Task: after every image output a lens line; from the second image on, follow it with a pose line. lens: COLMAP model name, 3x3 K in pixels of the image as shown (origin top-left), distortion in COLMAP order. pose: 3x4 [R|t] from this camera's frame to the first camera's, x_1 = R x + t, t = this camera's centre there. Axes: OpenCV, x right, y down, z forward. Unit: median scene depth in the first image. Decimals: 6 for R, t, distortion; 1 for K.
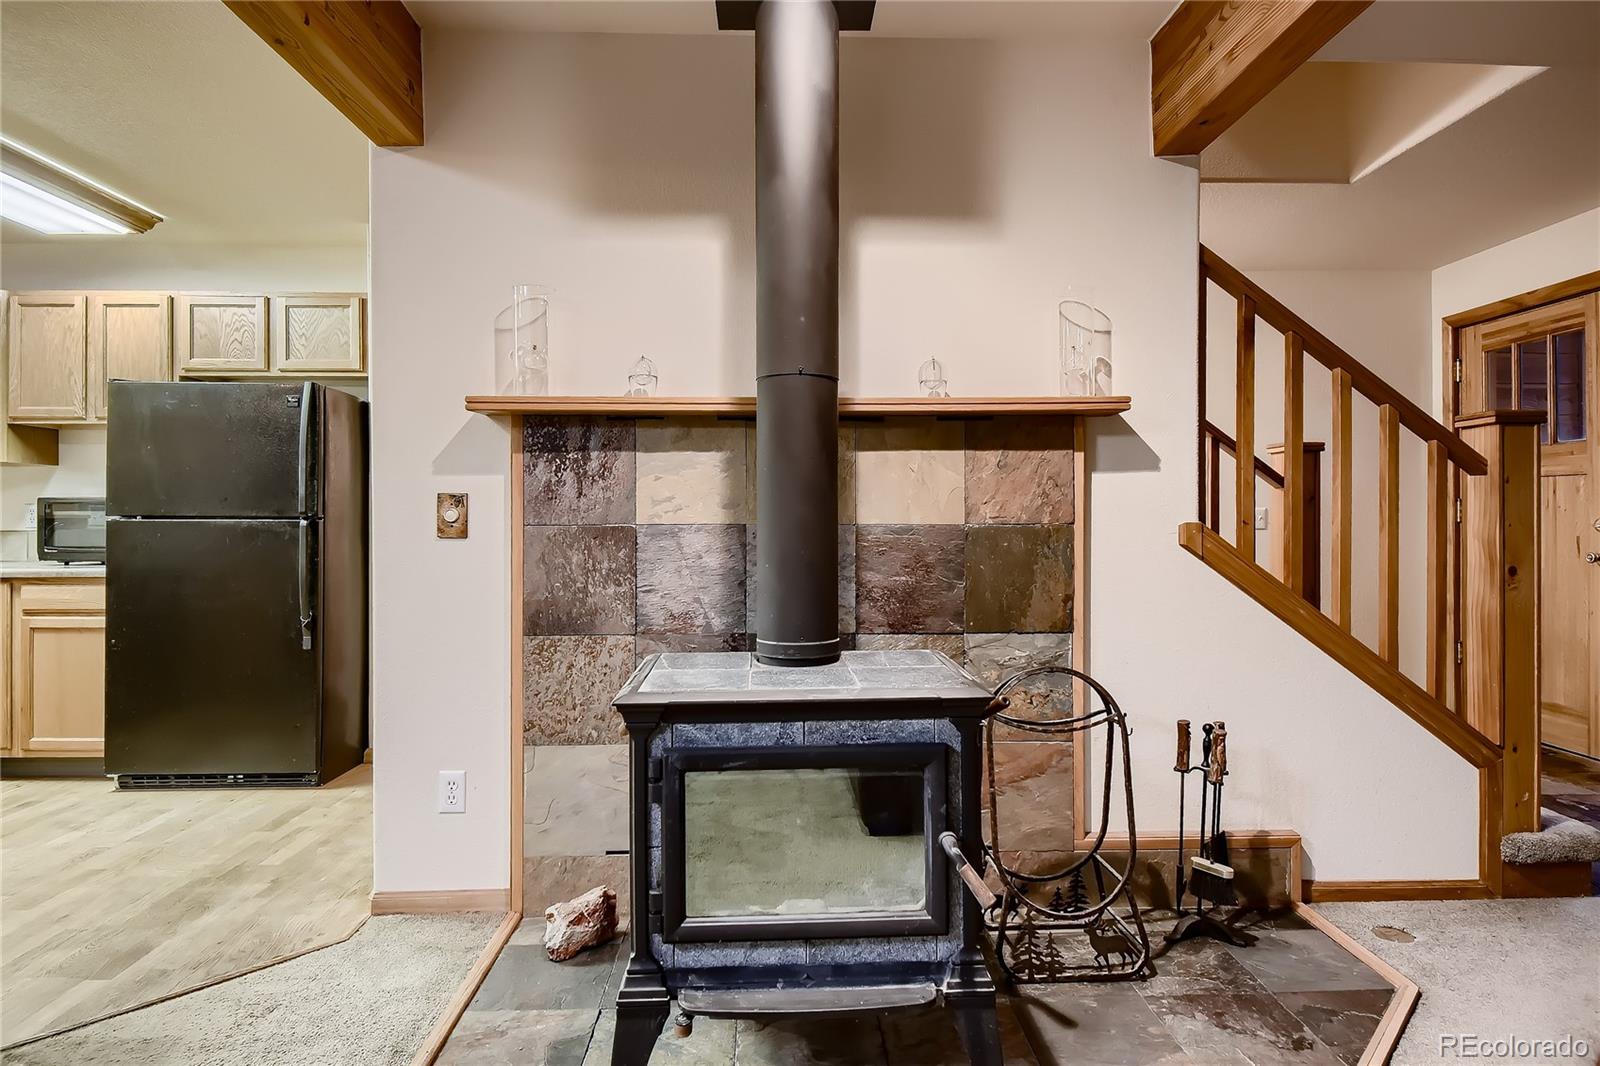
lens RADIAL K [[900.8, 0, 790.5], [0, 900.8, 531.5], [0, 0, 1]] dist [0.009130, -0.001550]
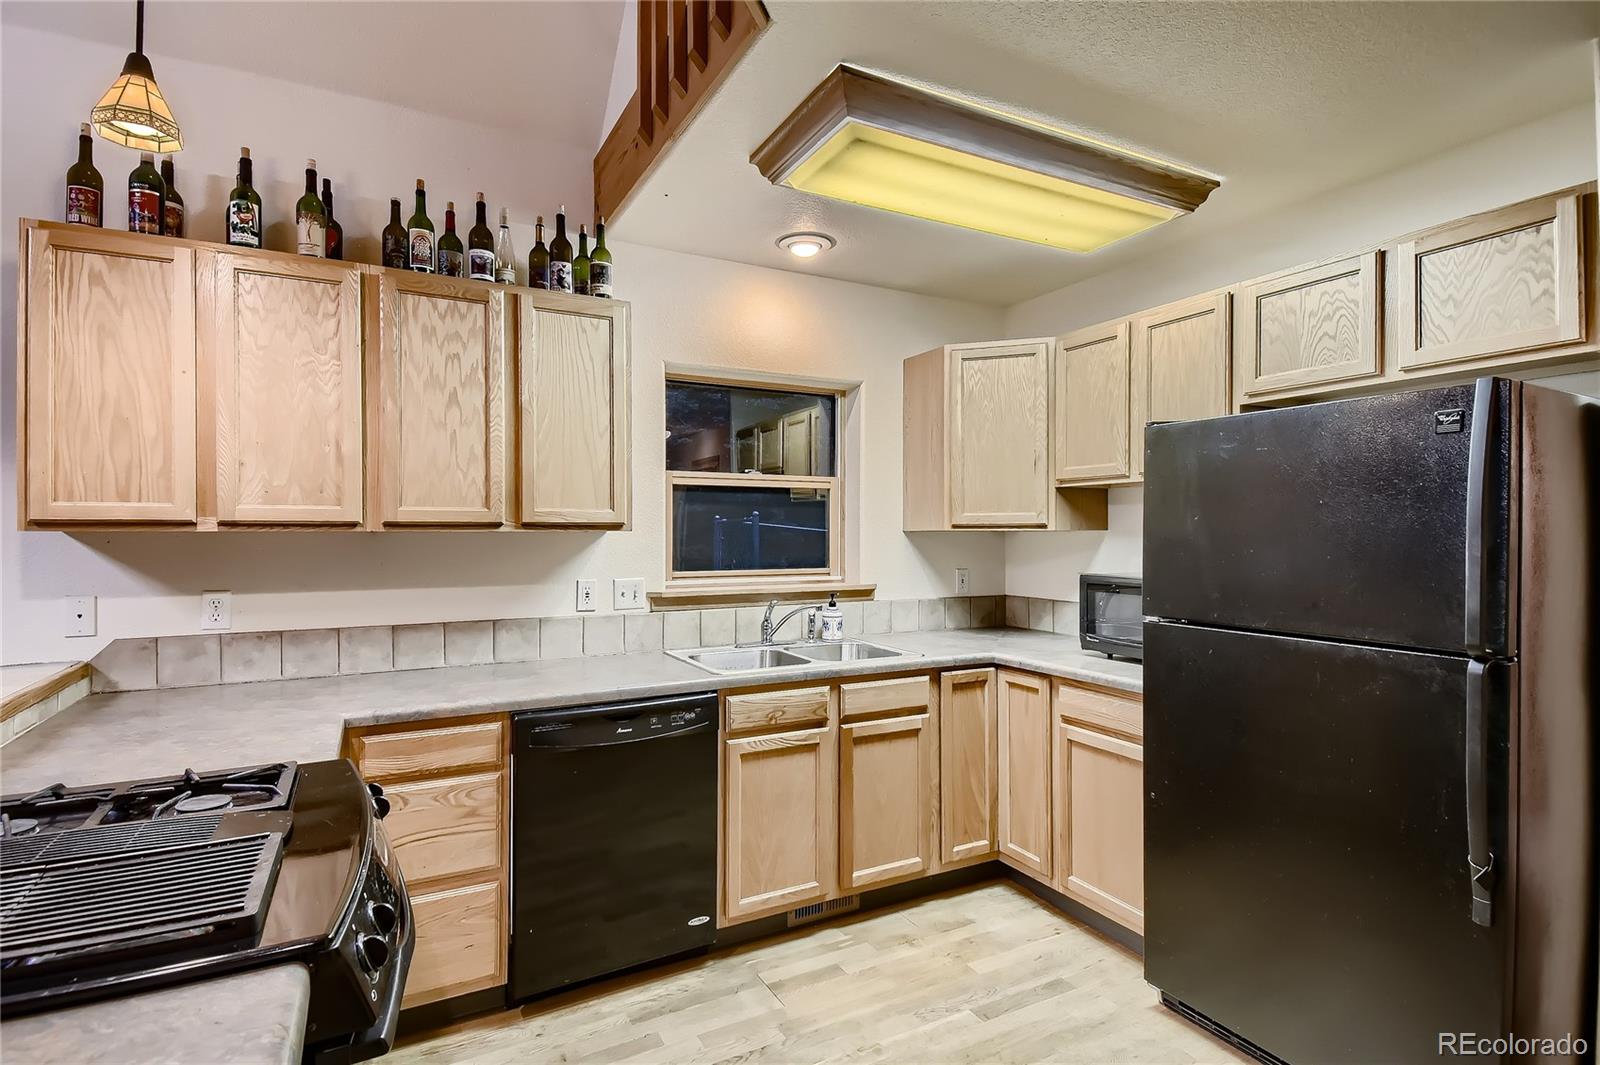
lens RADIAL K [[796.5, 0, 791.2], [0, 796.5, 539.4], [0, 0, 1]] dist [0.001830, -0.008692]
pose [[0.444835, 0.002890, -0.895608, -0.302559], [-0.003163, 0.999994, 0.001656, -0.074085], [0.895607, 0.002097, 0.444841, 0.450999]]
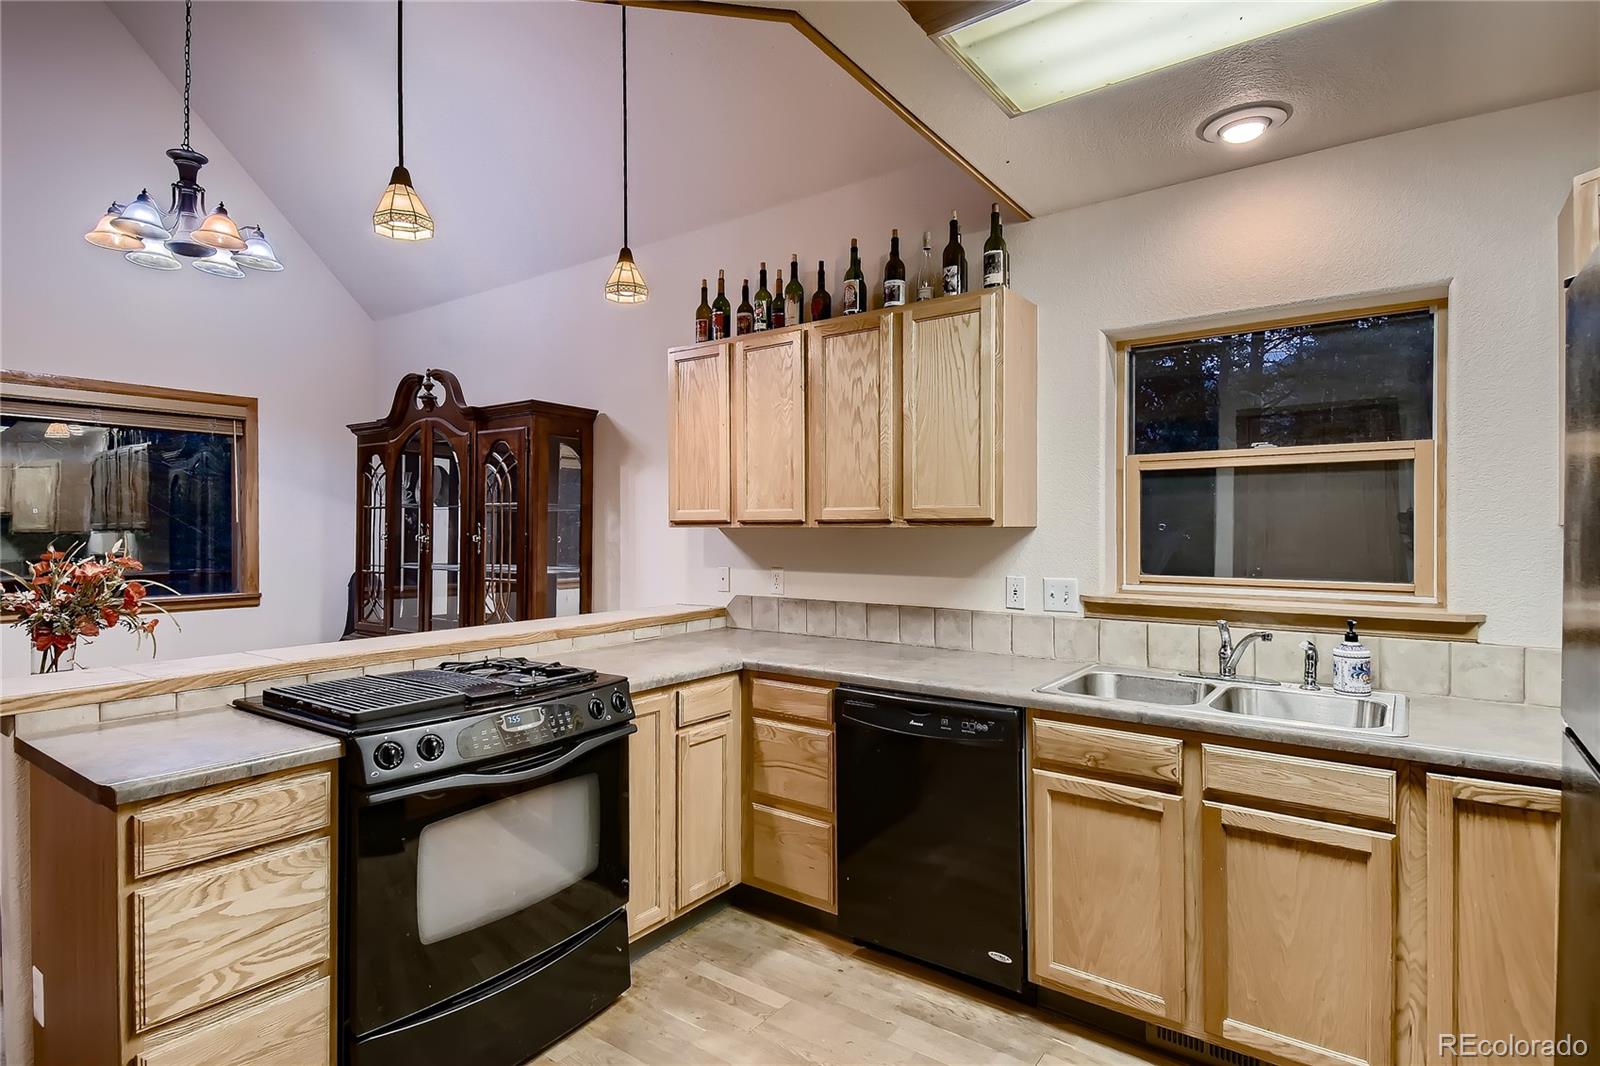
lens RADIAL K [[796.5, 0, 792.8], [0, 796.5, 534.3], [0, 0, 1]] dist [0.001830, -0.008692]
pose [[-0.628556, 0.003389, -0.777757, -0.363496], [-0.006255, 0.999936, 0.009413, -0.078629], [0.777739, 0.010781, -0.628495, 0.915526]]
